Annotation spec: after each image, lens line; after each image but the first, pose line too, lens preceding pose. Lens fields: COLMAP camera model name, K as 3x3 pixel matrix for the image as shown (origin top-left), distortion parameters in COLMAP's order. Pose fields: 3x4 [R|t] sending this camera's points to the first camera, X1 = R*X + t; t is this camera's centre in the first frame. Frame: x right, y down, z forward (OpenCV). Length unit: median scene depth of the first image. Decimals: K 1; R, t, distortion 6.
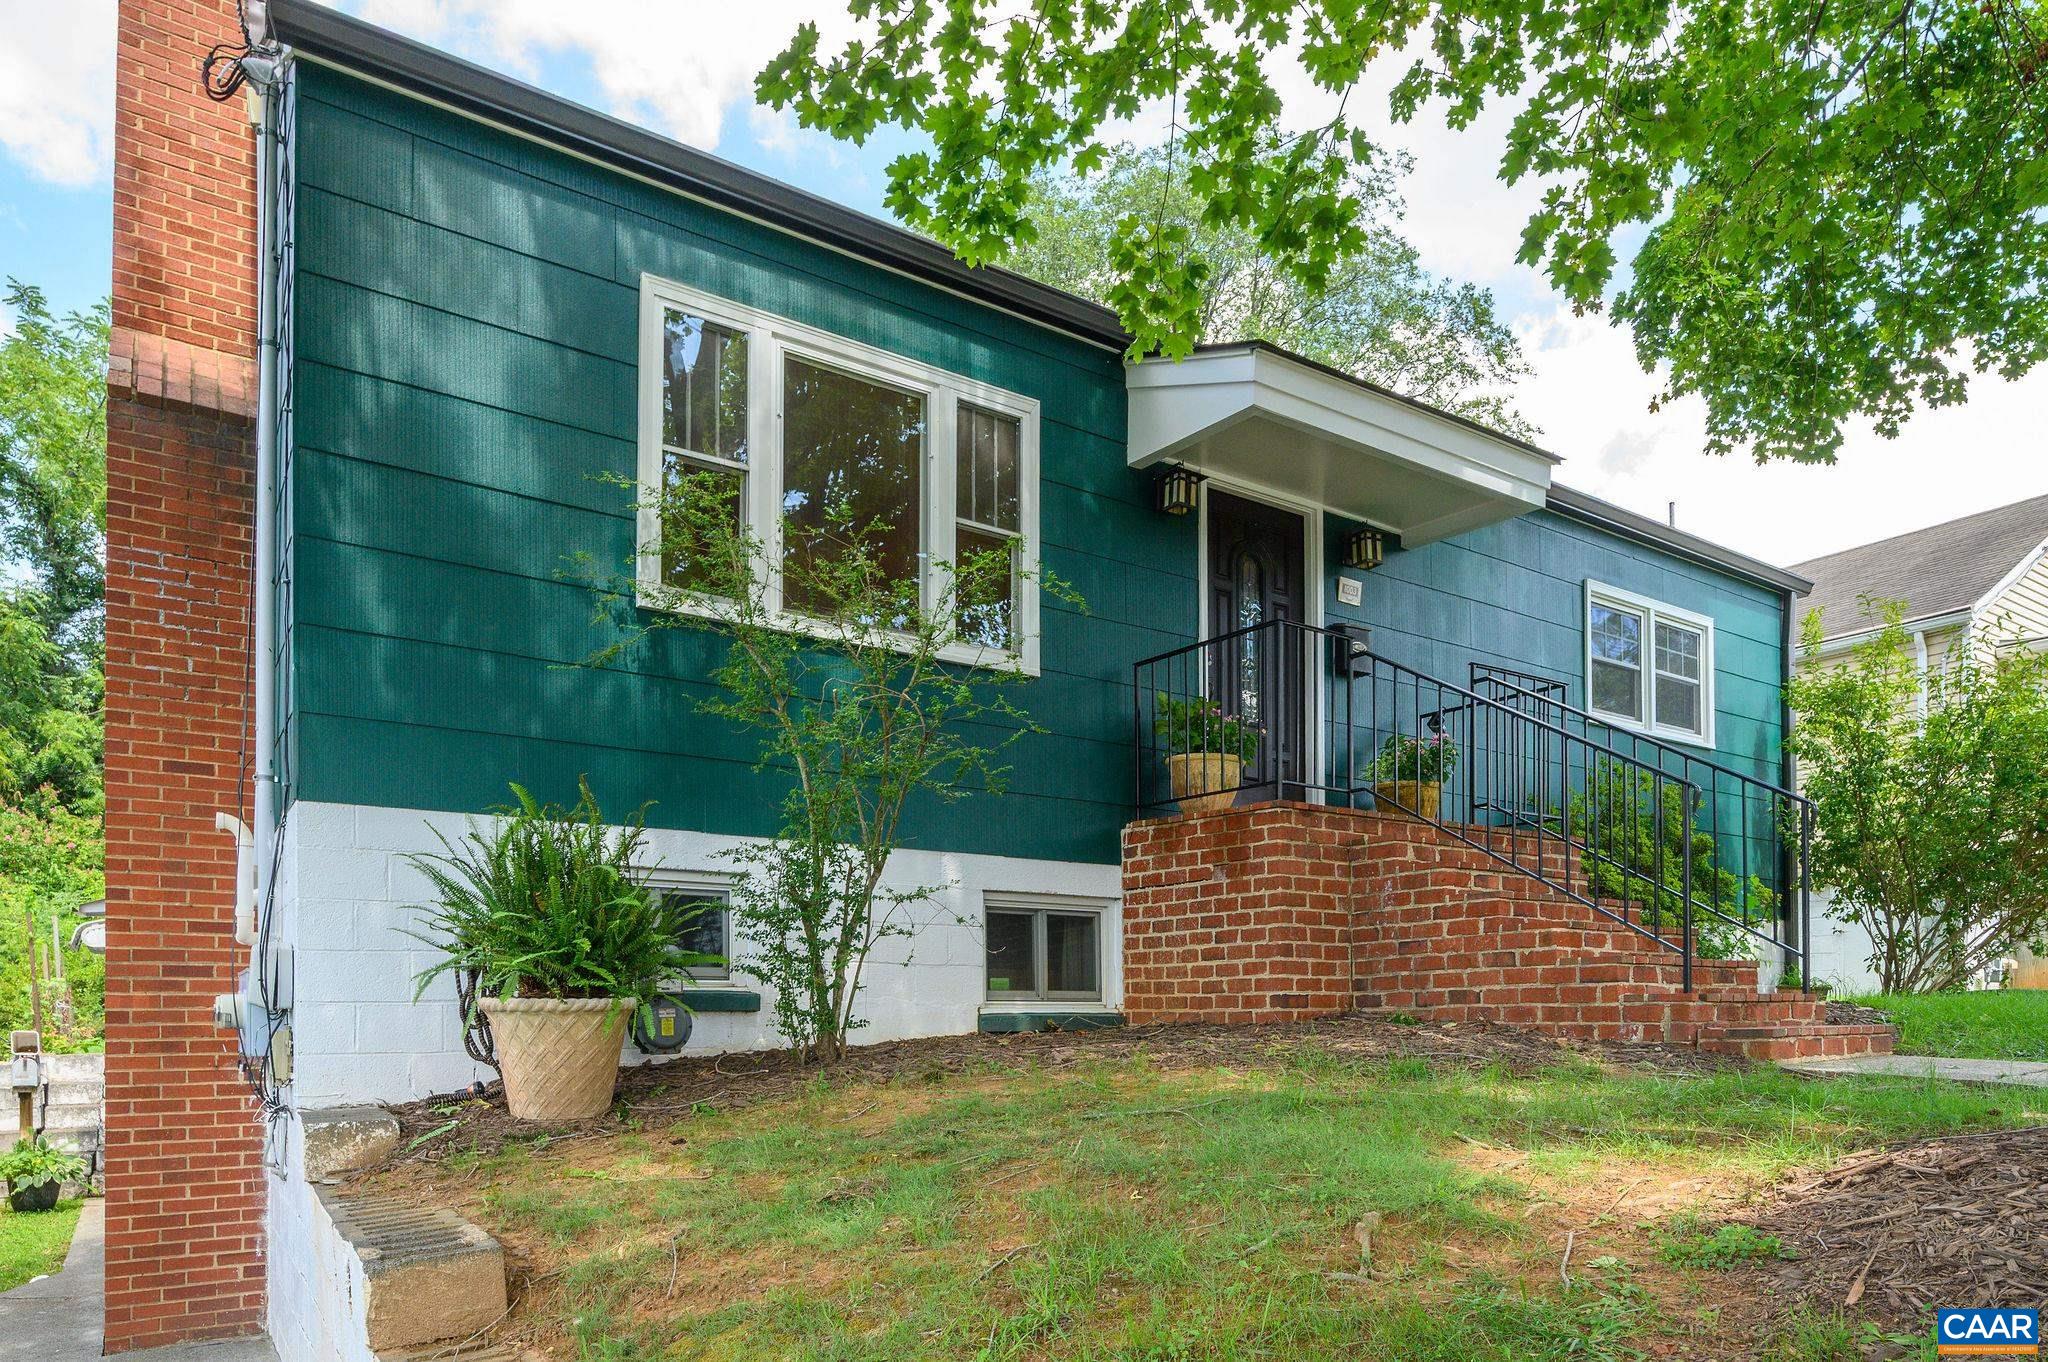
lens RADIAL K [[1226.4, 0, 1024.0], [0, 1226.4, 681.0], [0, 0, 1]] dist [-0.018819, -0.000345]
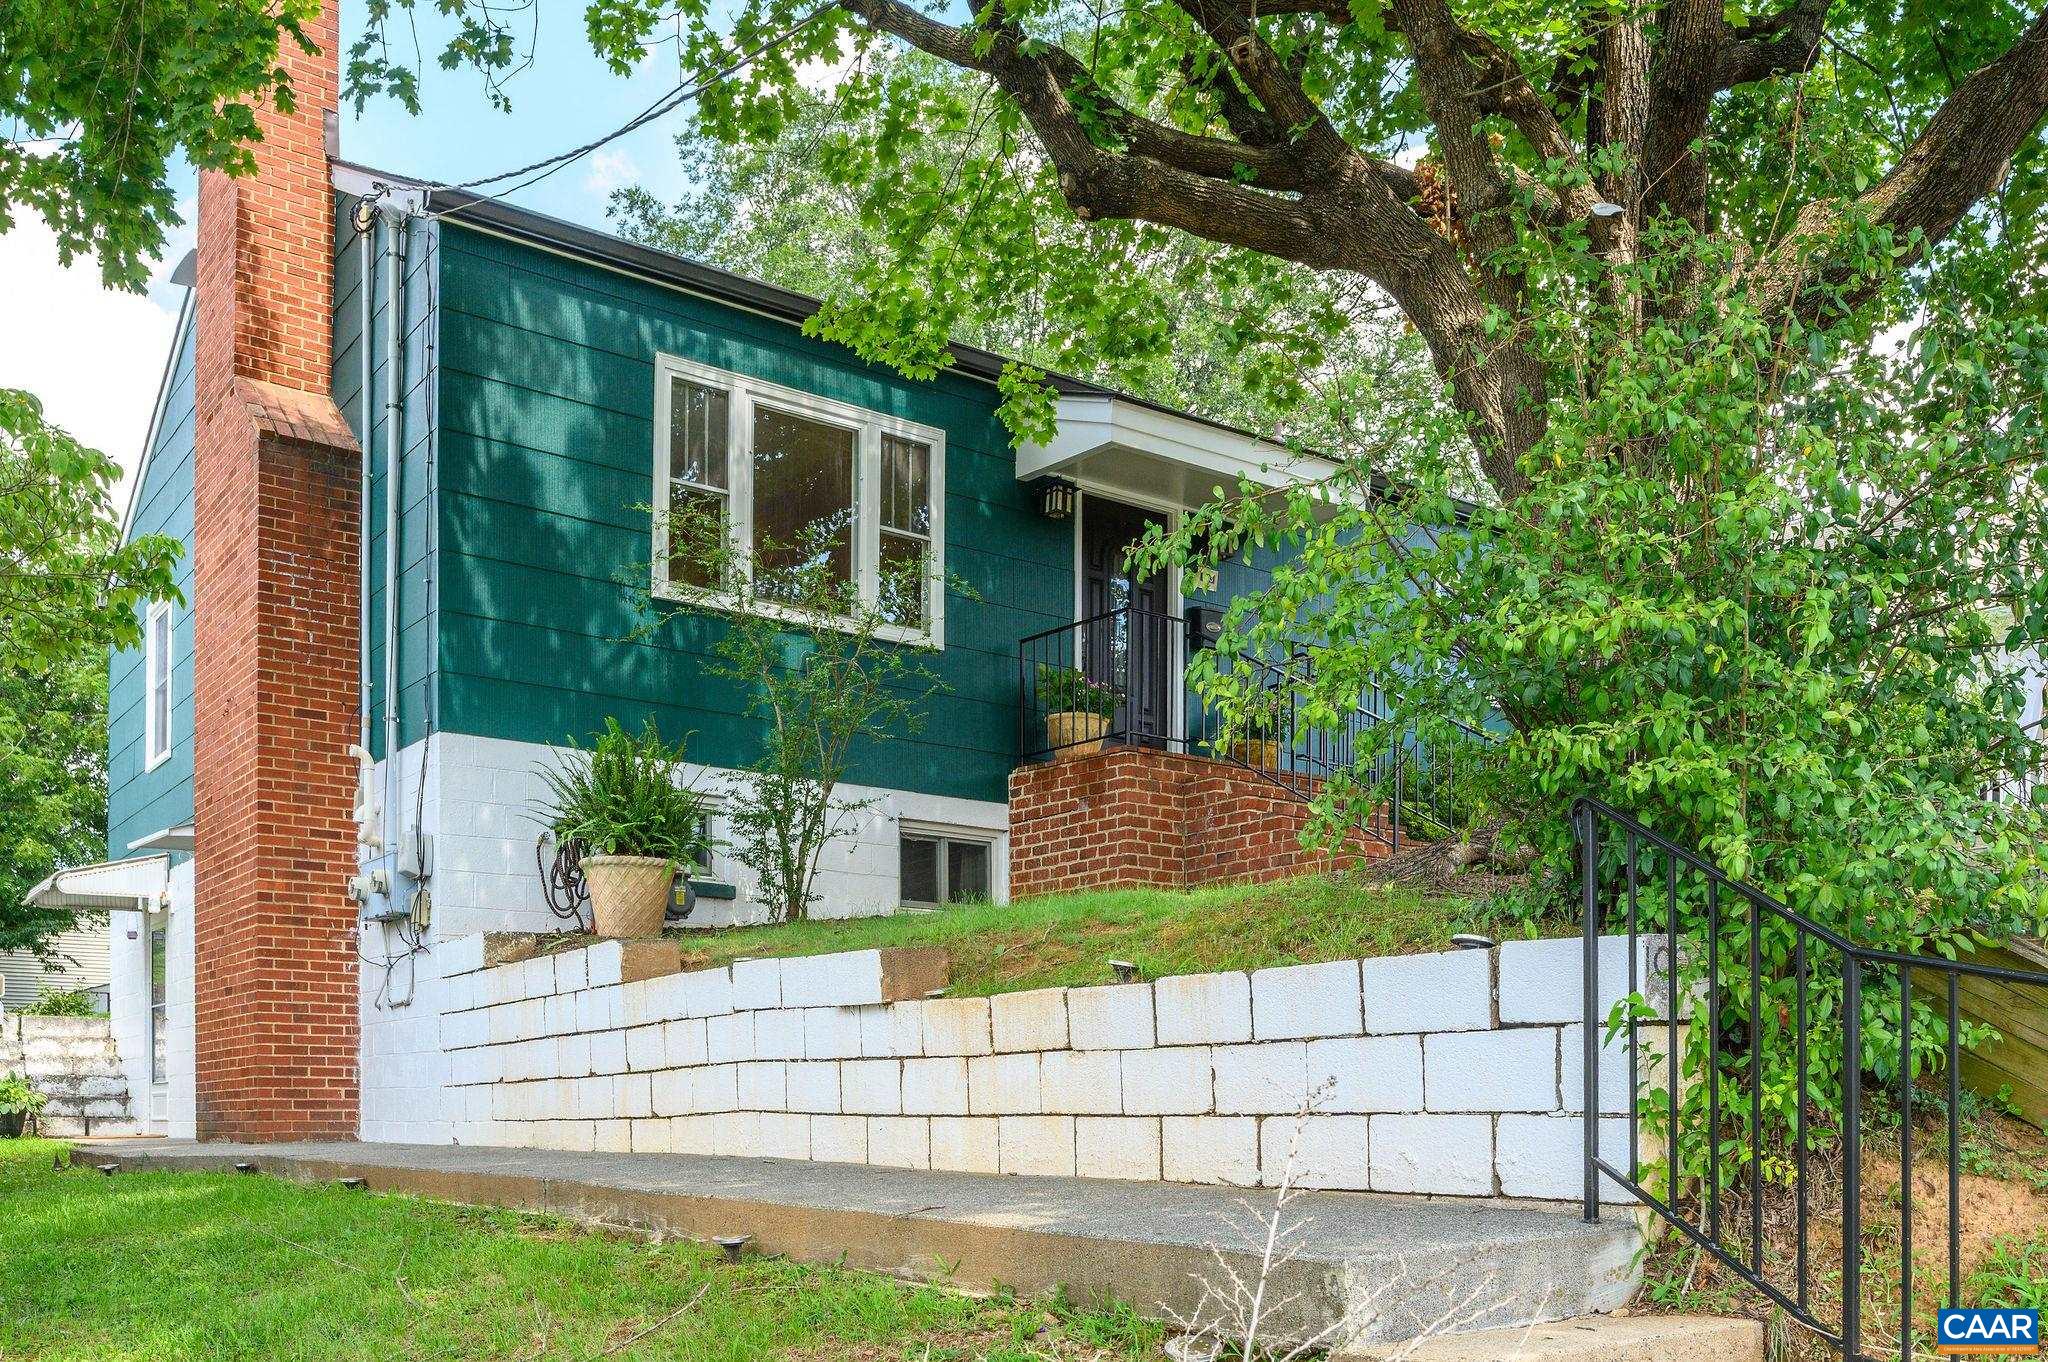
lens RADIAL K [[1874.0, 0, 1024.0], [0, 1874.0, 681.0], [0, 0, 1]] dist [-0.028011, 0.010954]
pose [[0.997541, 0.006147, 0.069809, -0.044500], [-0.007141, 0.999876, 0.014000, 0.000668], [-0.069714, -0.014464, 0.997462, -1.048978]]
